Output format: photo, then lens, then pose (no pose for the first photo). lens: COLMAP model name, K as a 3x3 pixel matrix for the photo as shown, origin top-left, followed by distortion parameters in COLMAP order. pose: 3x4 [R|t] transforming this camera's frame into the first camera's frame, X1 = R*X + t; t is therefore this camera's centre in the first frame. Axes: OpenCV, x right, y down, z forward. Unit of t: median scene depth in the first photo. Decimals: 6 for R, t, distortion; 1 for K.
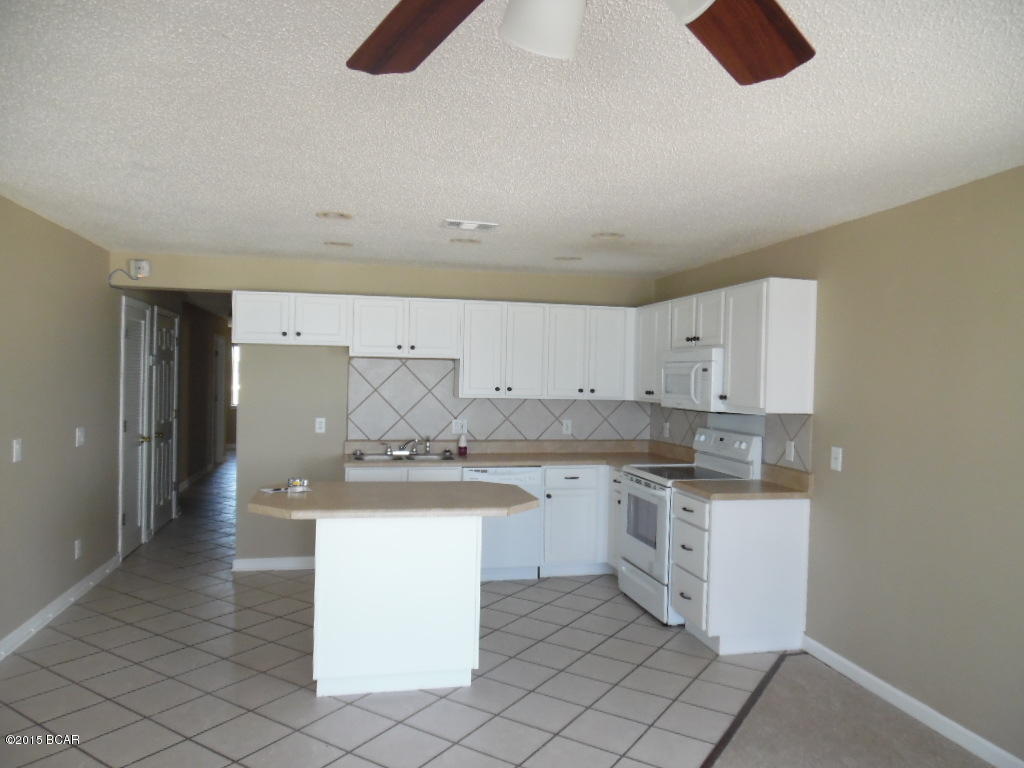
lens RADIAL K [[722.6, 0, 516.6], [0, 722.6, 385.9], [0, 0, 1]] dist [-0.001227, -0.013198]
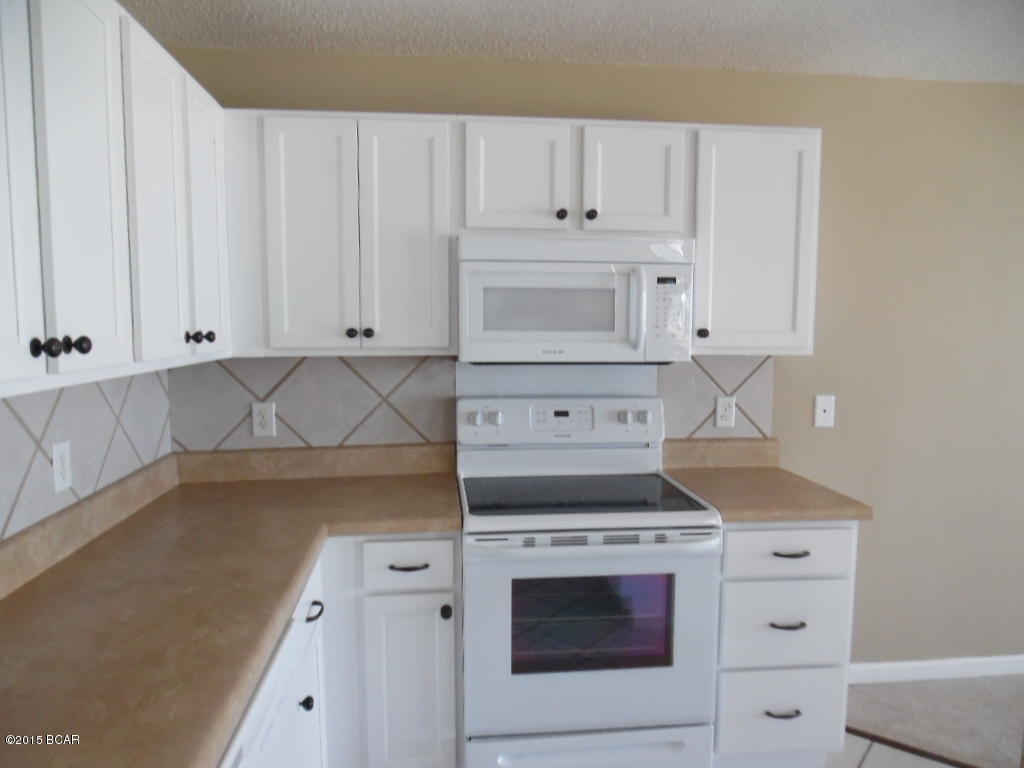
lens RADIAL K [[722.6, 0, 512.8], [0, 722.6, 390.9], [0, 0, 1]] dist [-0.001227, -0.013198]
pose [[0.111834, -0.124693, 0.985873, -0.208713], [0.006258, 0.992165, 0.124779, -0.007795], [-0.993707, -0.007785, 0.111738, 0.848268]]
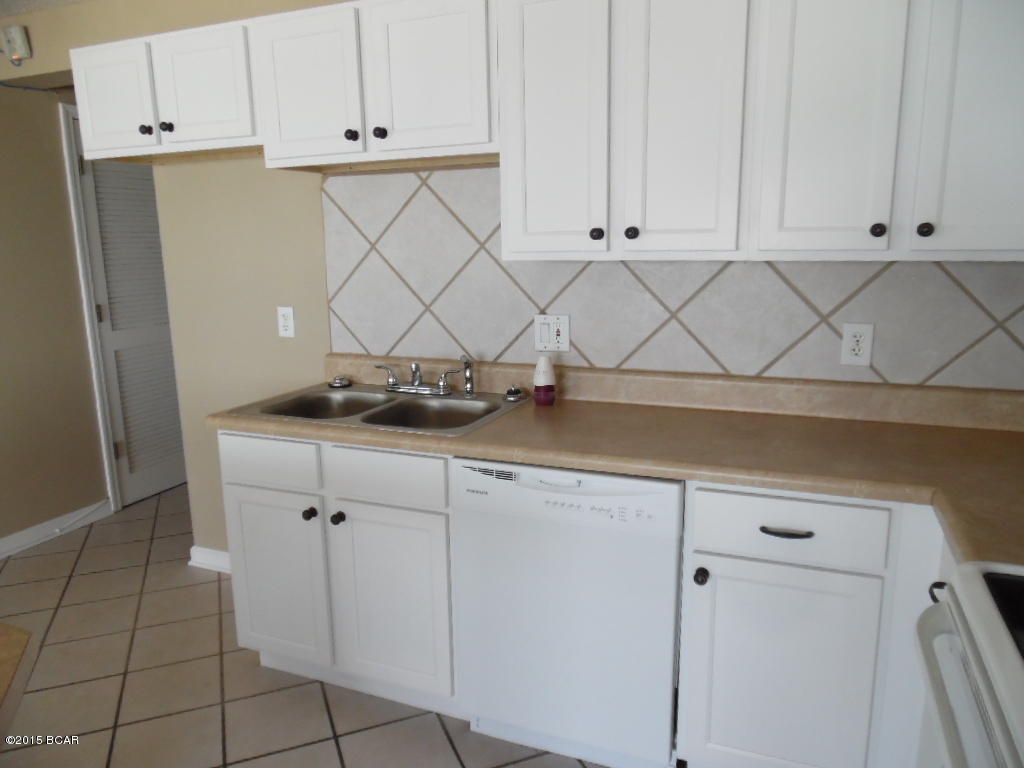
lens RADIAL K [[722.6, 0, 509.0], [0, 722.6, 376.6], [0, 0, 1]] dist [-0.001227, -0.013198]
pose [[0.813983, 0.074300, -0.576118, 0.140886], [0.023641, 0.986727, 0.160657, 0.015250], [0.580408, -0.144392, 0.801422, 0.677186]]
